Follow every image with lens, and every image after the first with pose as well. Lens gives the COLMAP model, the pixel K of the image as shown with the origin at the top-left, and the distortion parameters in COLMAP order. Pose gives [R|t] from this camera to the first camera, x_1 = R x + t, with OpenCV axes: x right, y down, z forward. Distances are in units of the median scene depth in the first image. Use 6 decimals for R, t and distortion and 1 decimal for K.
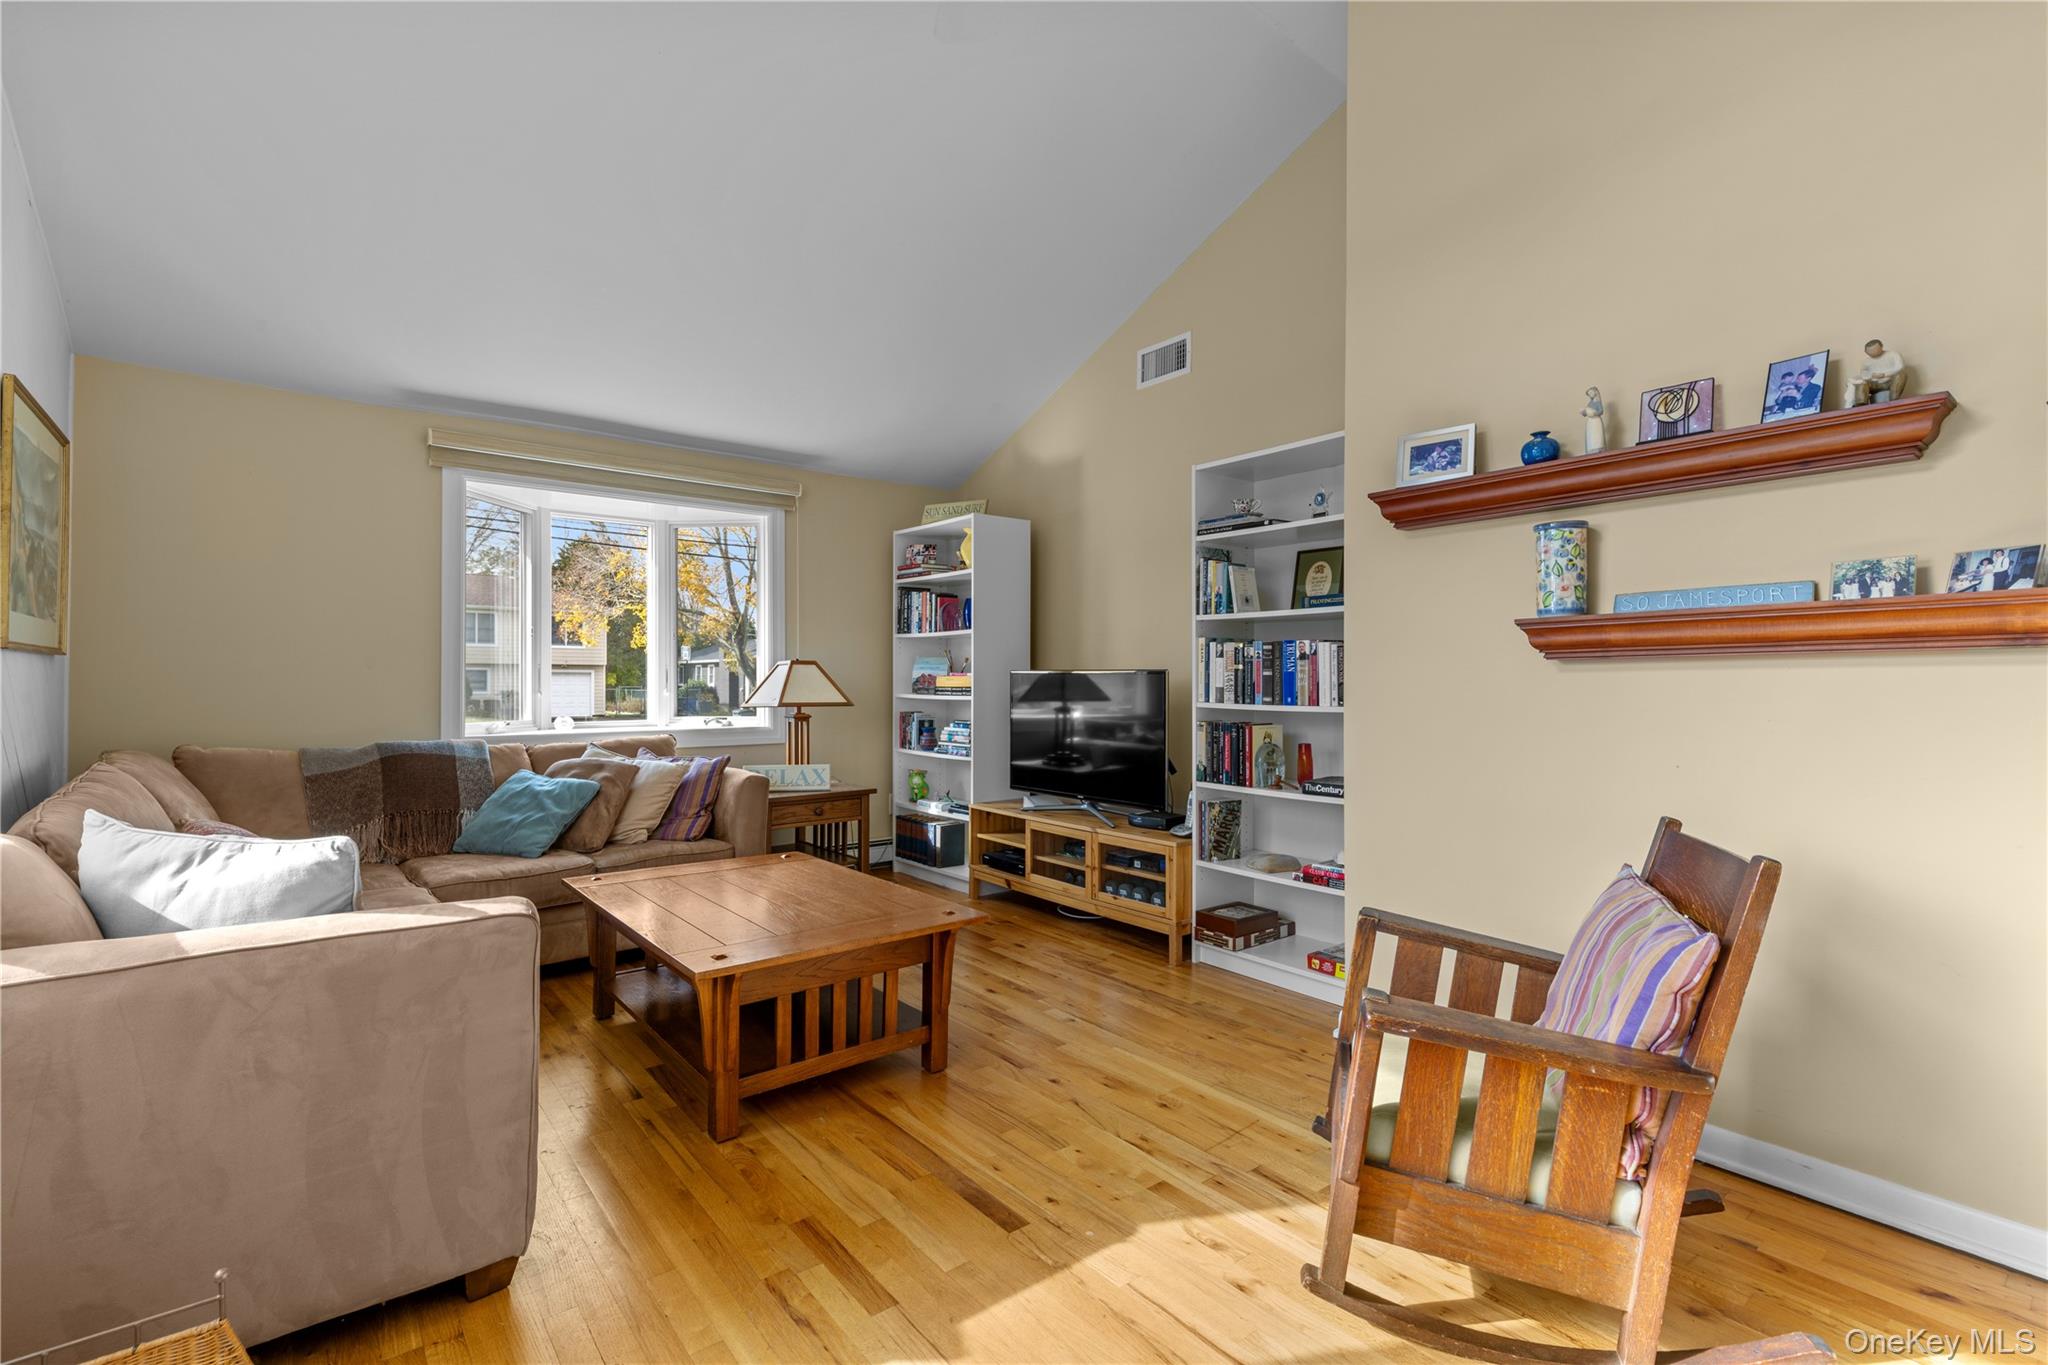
lens RADIAL K [[936.0, 0, 1026.4], [0, 936.0, 679.7], [0, 0, 1]] dist [0.008725, -0.001670]
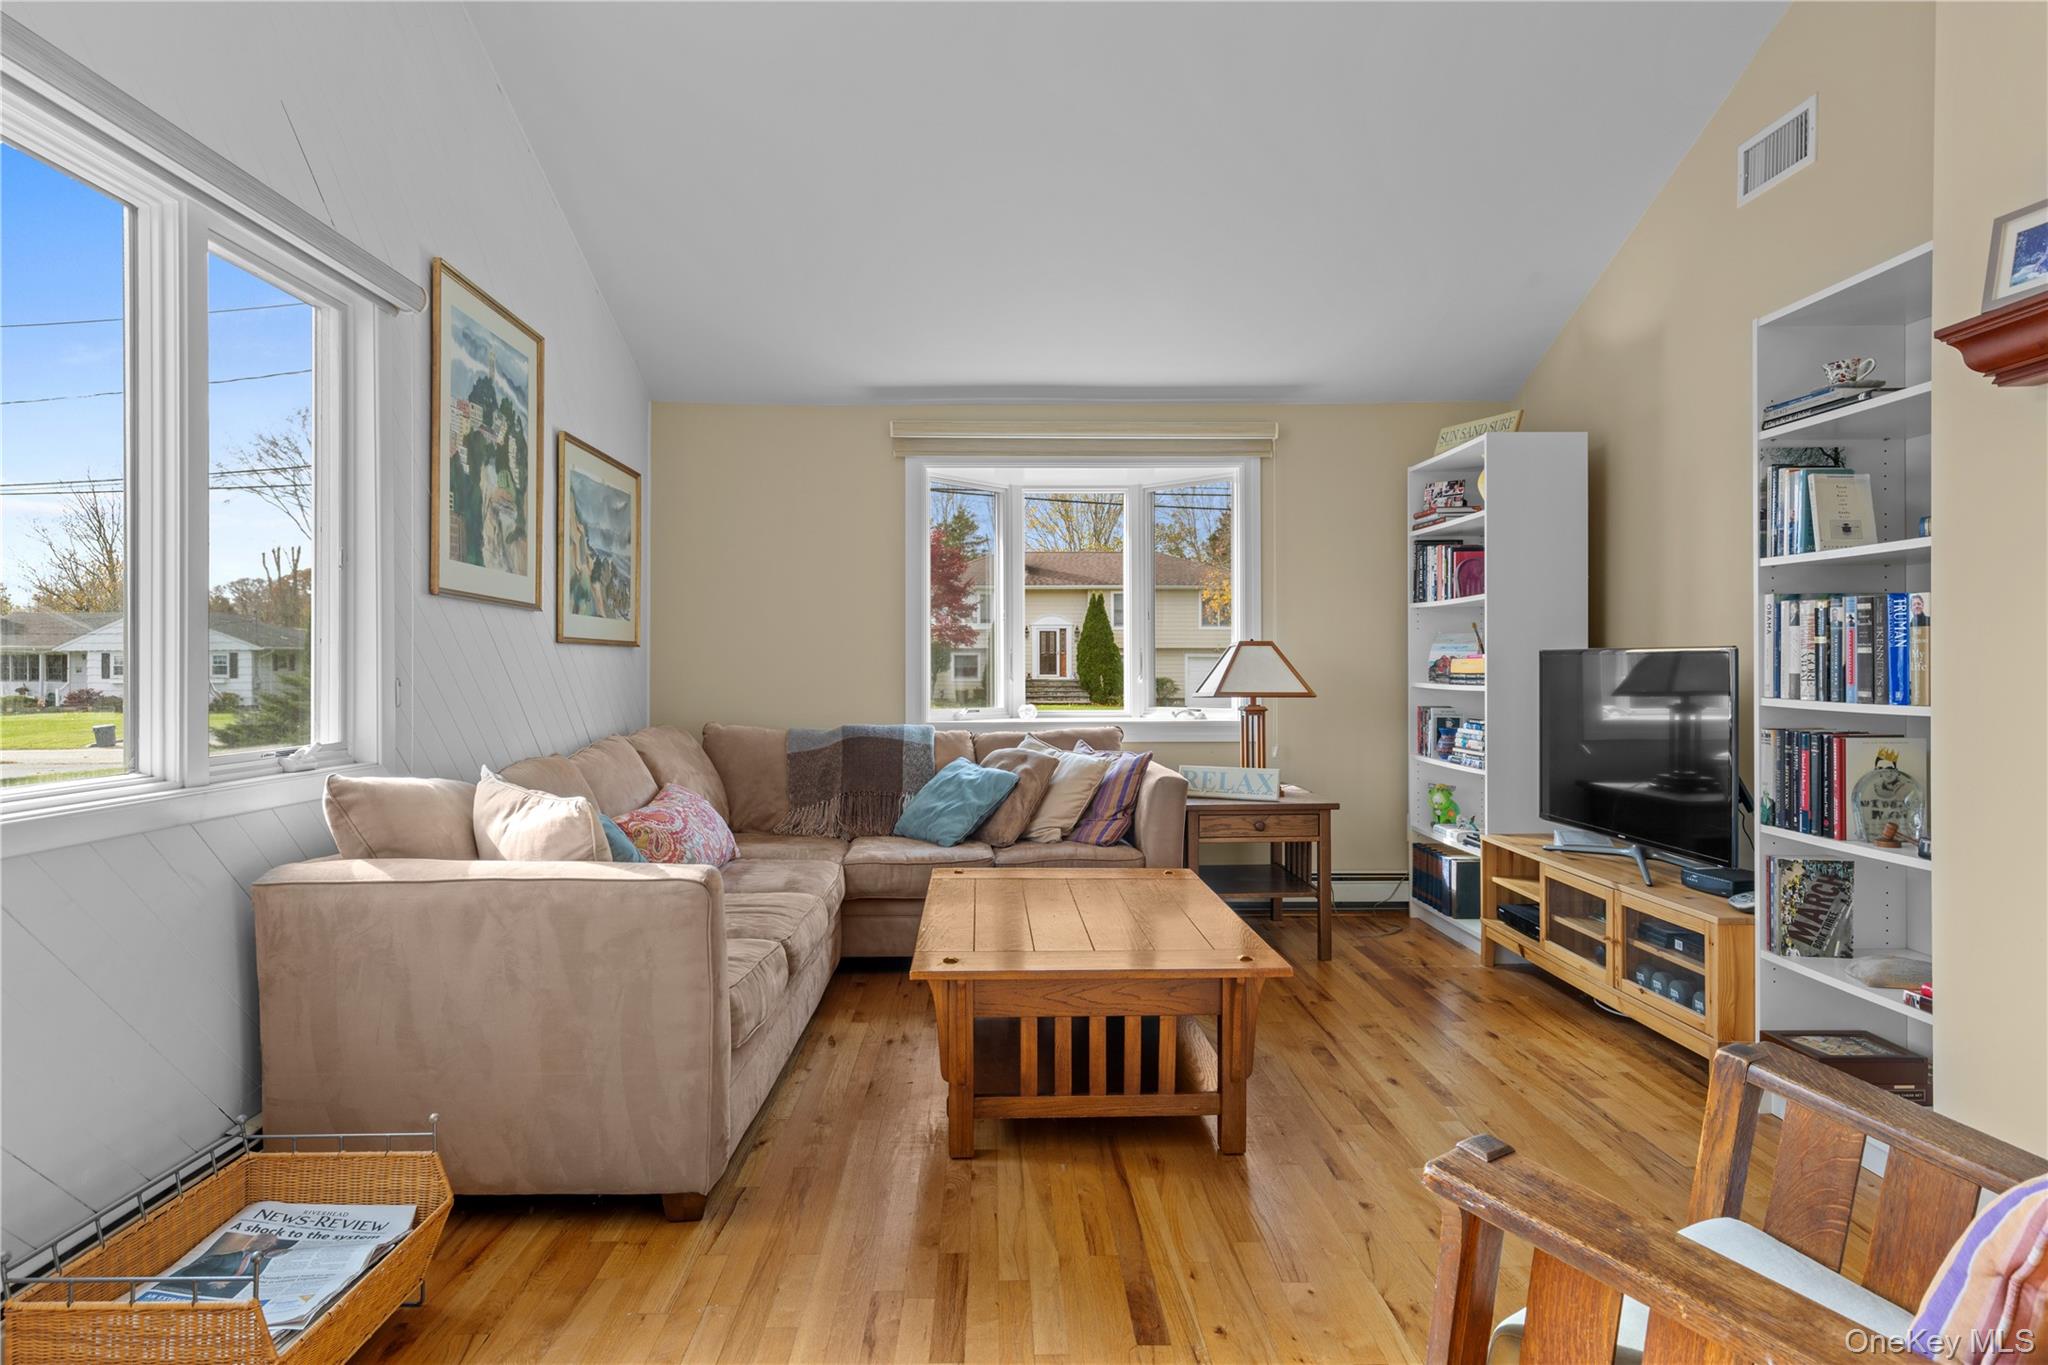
lens RADIAL K [[1182.4, 0, 1019.1], [0, 1182.4, 673.9], [0, 0, 1]] dist [0.011496, -0.001325]
pose [[0.786439, 0.000758, -0.617667, 0.288150], [0.004076, 0.999971, 0.006417, 0.001044], [0.617654, -0.007564, 0.786414, 0.072149]]
